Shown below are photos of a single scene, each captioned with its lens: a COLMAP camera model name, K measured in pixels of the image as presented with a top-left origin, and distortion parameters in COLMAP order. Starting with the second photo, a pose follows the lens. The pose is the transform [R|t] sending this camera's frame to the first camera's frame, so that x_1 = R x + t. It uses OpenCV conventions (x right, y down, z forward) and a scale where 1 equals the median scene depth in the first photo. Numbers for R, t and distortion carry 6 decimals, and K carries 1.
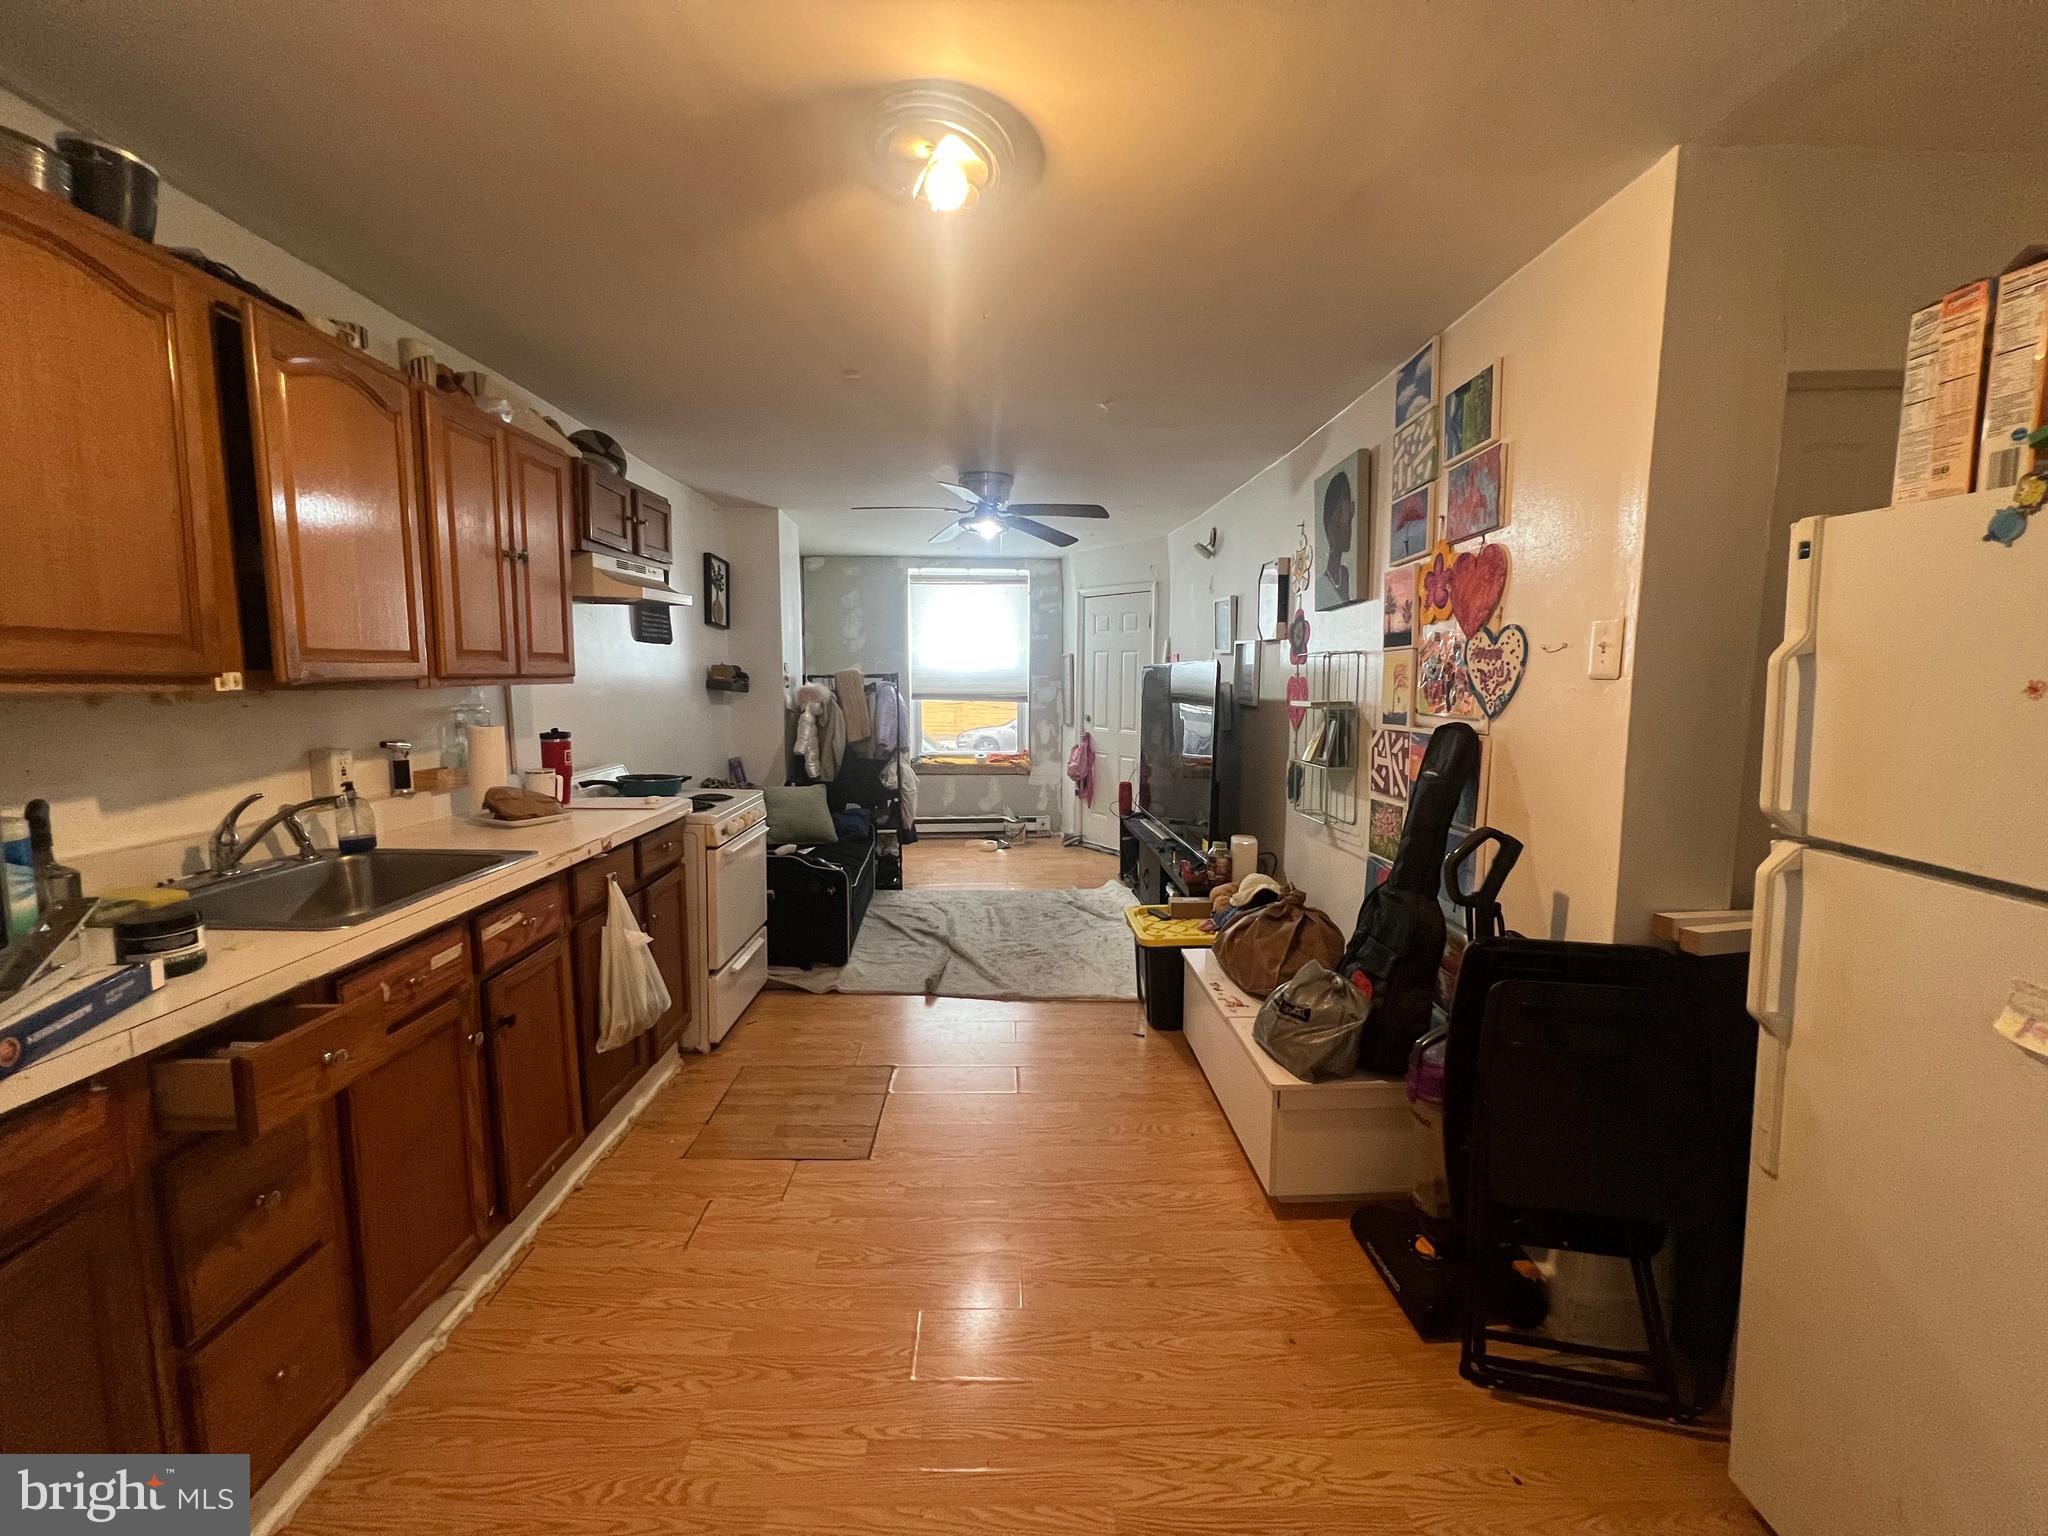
lens RADIAL K [[814.9, 0, 1025.6], [0, 814.9, 762.3], [0, 0, 1]] dist [-0.004820, 0.000218]
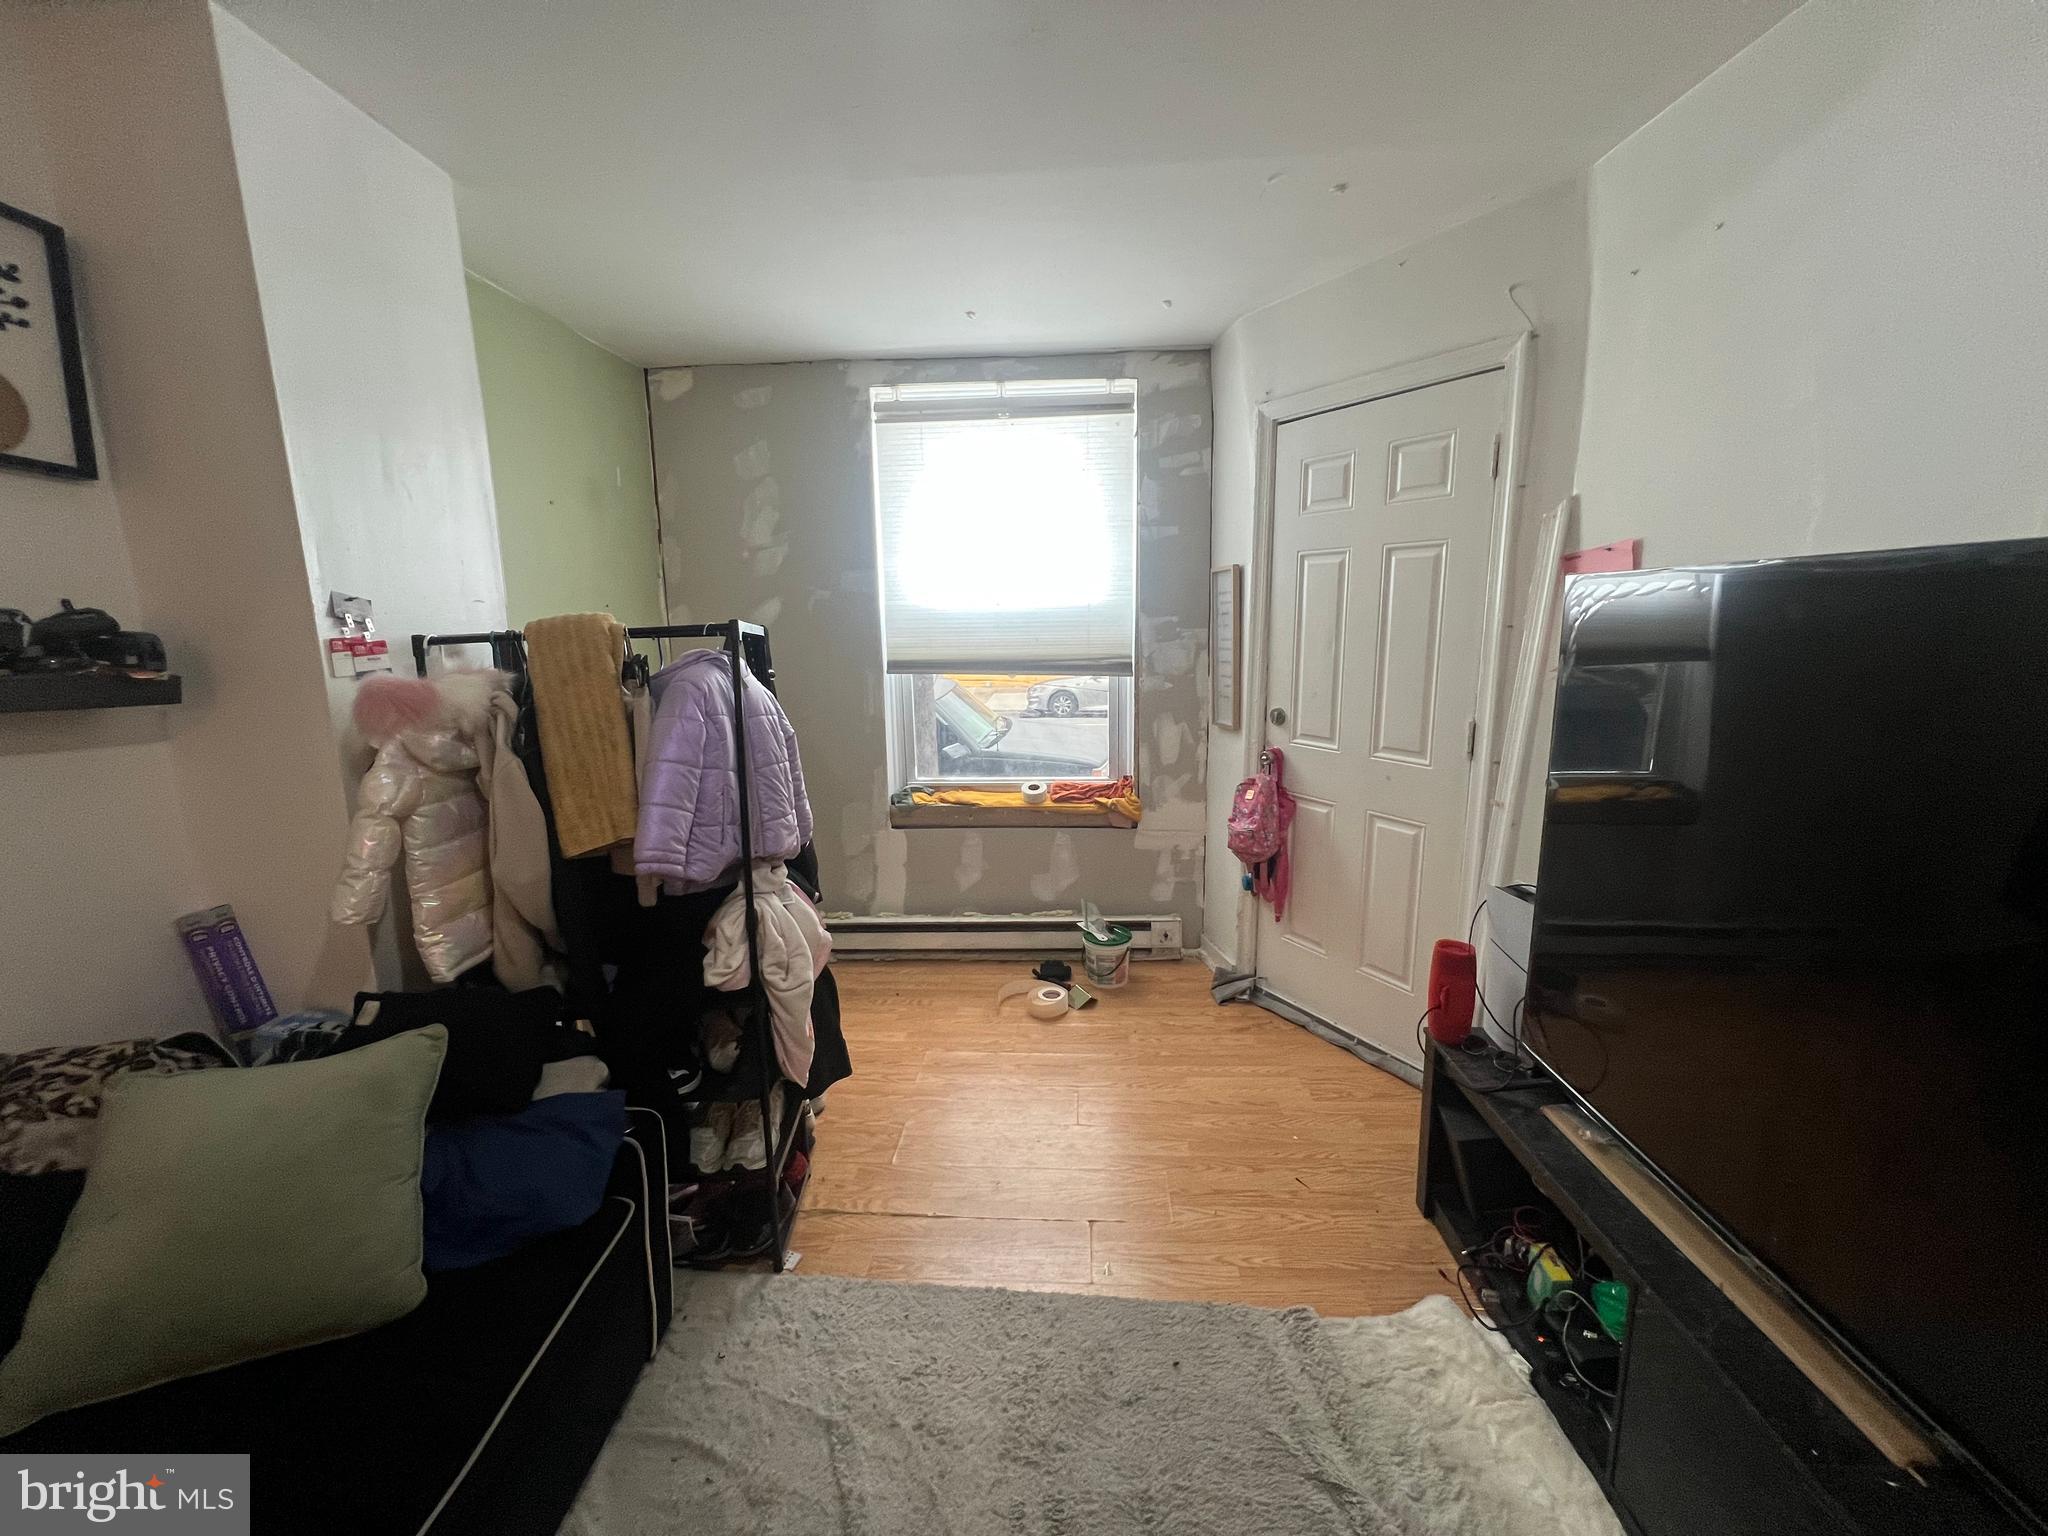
lens RADIAL K [[814.9, 0, 1025.6], [0, 814.9, 762.3], [0, 0, 1]] dist [-0.004820, 0.000218]
pose [[0.994915, -0.003036, -0.100672, -0.012460], [0.010378, 0.997315, 0.072493, -0.063091], [0.100181, -0.073169, 0.992275, 0.567331]]
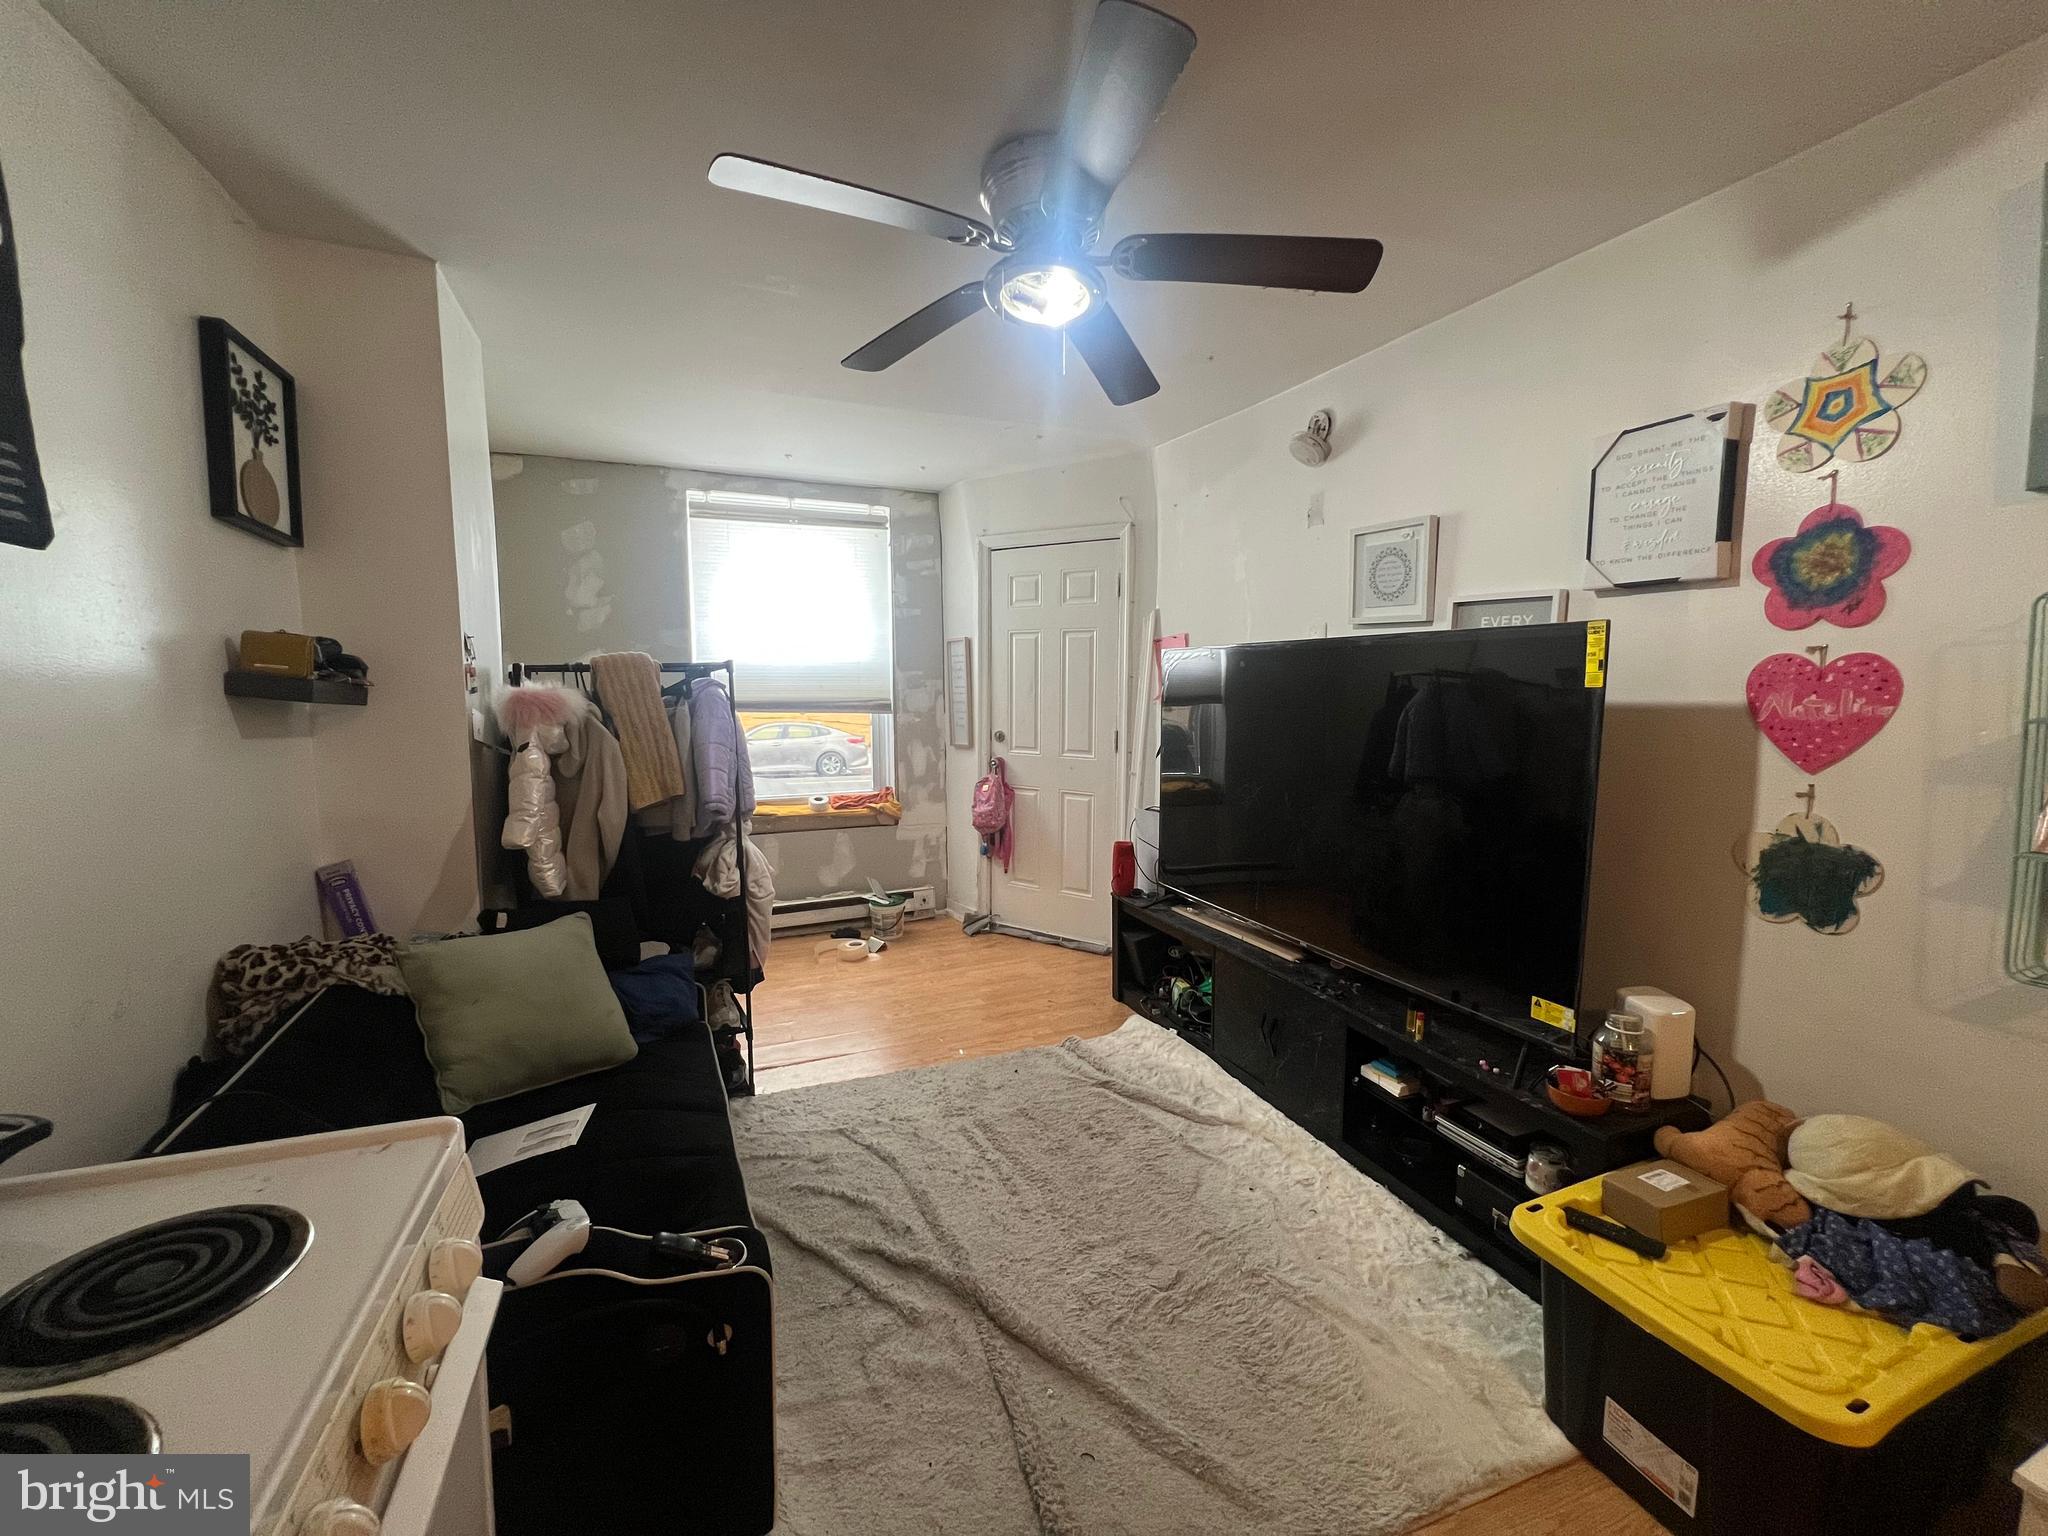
lens RADIAL K [[814.9, 0, 1025.6], [0, 814.9, 762.3], [0, 0, 1]] dist [-0.004820, 0.000218]
pose [[0.937576, -0.039422, 0.345538, -0.131579], [0.041380, 0.999142, 0.001710, -0.033883], [-0.345309, 0.012695, 0.938403, 0.384965]]
